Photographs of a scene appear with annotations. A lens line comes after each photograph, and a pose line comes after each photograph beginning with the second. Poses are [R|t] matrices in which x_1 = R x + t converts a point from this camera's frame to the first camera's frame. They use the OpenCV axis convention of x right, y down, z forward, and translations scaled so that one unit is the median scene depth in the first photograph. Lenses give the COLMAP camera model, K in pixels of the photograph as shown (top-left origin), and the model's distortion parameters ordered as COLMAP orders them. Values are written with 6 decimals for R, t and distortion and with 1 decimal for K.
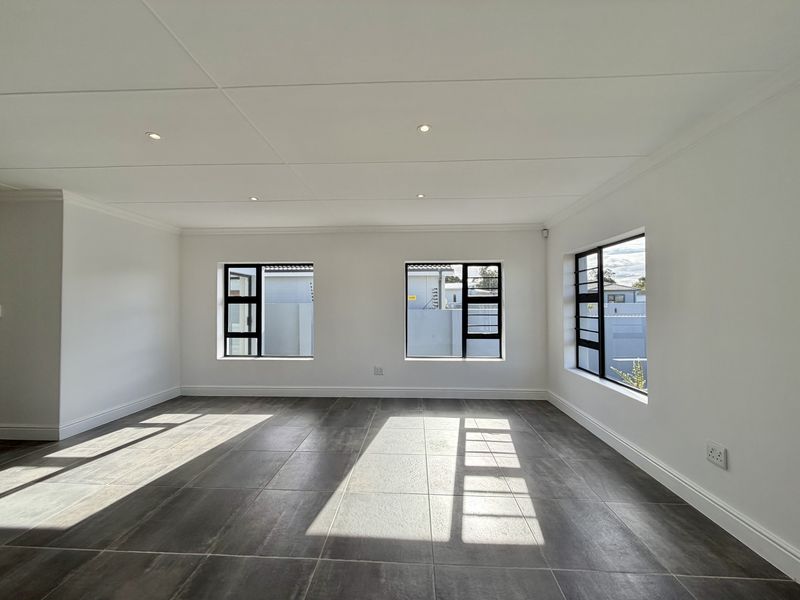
lens RADIAL K [[316.0, 0, 398.9], [0, 316.0, 305.5], [0, 0, 1]] dist [-0.001390, 0.000137]
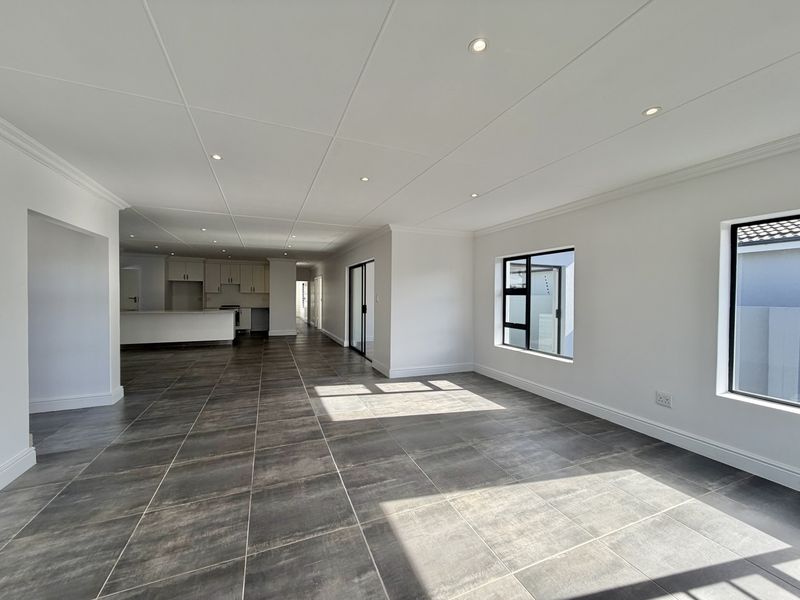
lens RADIAL K [[316.0, 0, 399.3], [0, 316.0, 303.2], [0, 0, 1]] dist [-0.001390, 0.000137]
pose [[0.431329, 0.026832, -0.901796, 0.345488], [-0.011268, 0.999640, 0.024354, -0.001399], [0.902124, -0.000344, 0.431476, 0.282673]]
